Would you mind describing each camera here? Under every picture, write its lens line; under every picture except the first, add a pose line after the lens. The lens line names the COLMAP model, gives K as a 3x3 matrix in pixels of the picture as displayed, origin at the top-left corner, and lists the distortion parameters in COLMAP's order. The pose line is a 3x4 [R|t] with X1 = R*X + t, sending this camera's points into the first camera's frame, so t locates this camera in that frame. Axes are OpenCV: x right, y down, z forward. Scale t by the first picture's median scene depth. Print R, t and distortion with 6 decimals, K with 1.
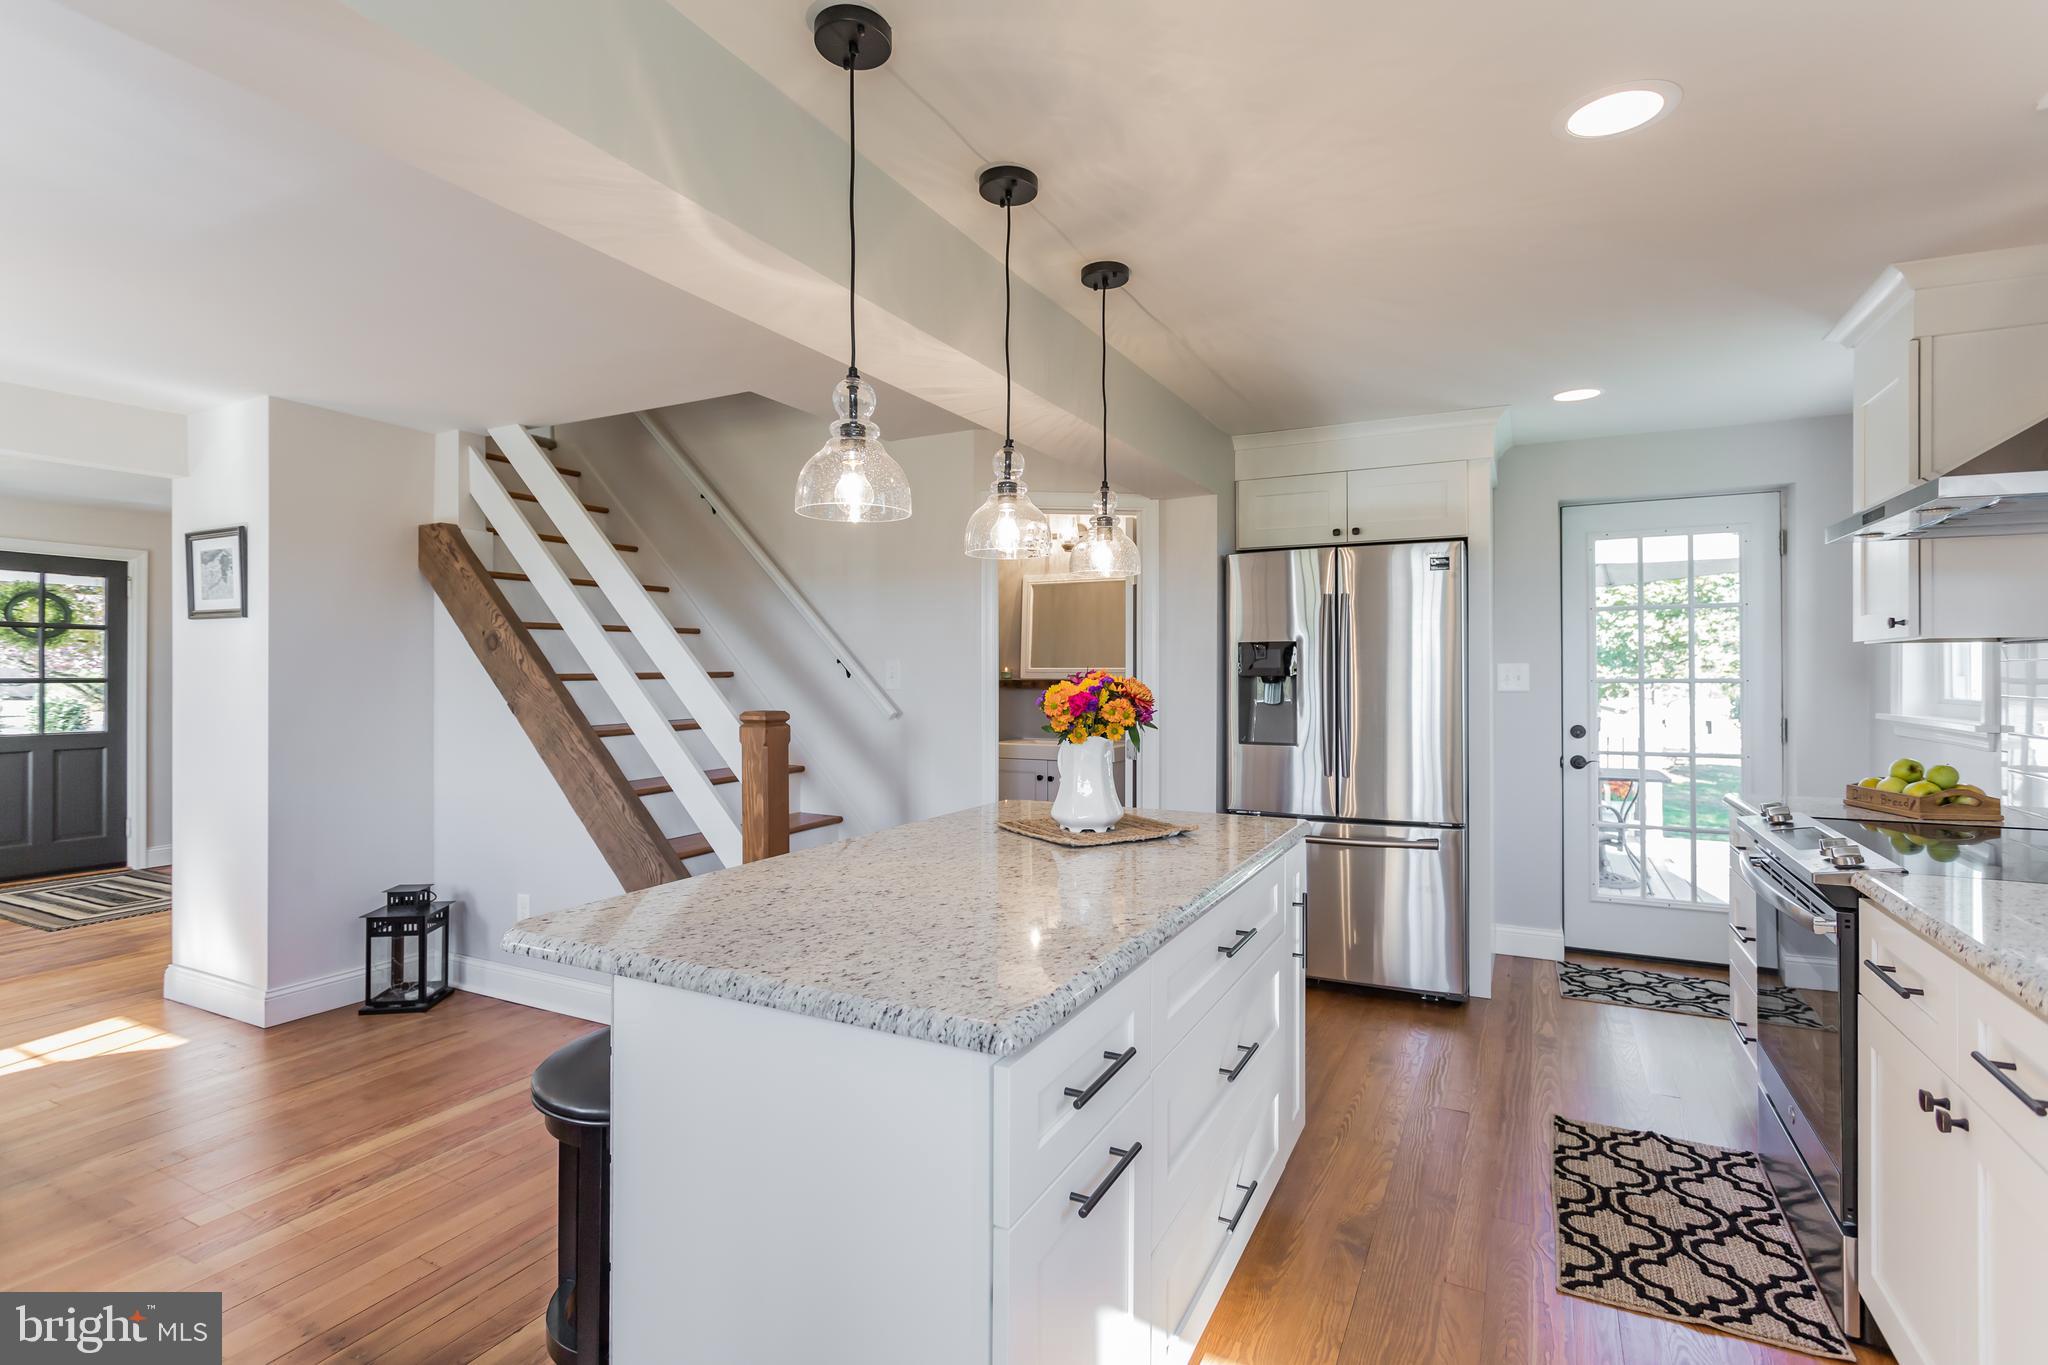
lens RADIAL K [[962.0, 0, 1026.7], [0, 962.0, 671.2], [0, 0, 1]] dist [-0.003650, 0.003177]
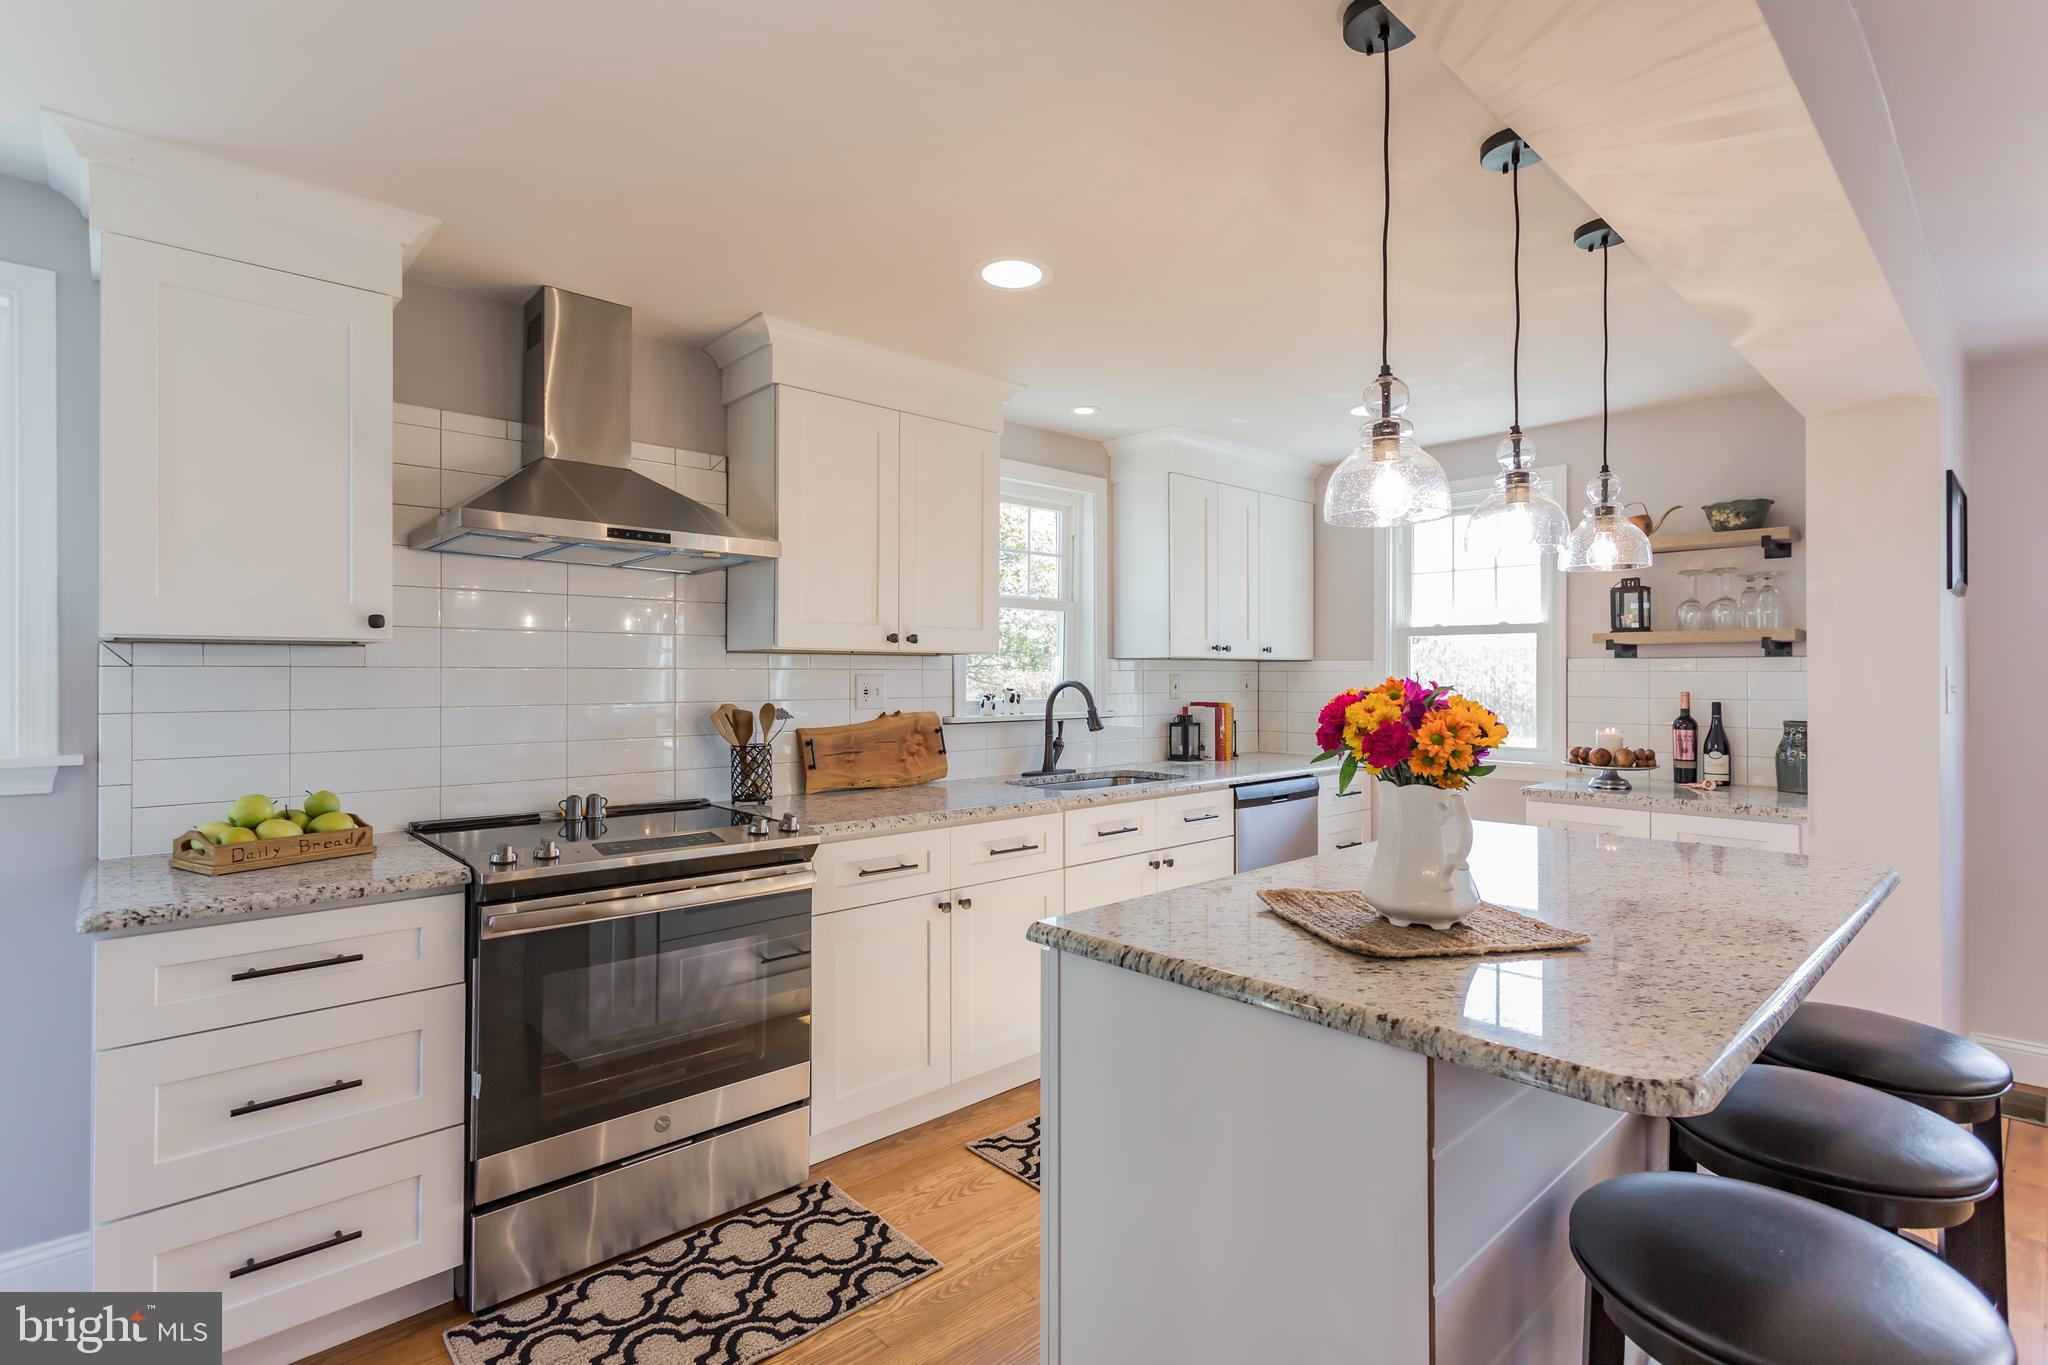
lens RADIAL K [[962.0, 0, 1028.6], [0, 962.0, 676.0], [0, 0, 1]] dist [-0.003650, 0.003177]
pose [[-0.942461, 0.002642, 0.334306, 0.109787], [0.000921, 0.999986, -0.005305, 0.001907], [-0.334315, -0.004692, -0.942450, 1.940655]]
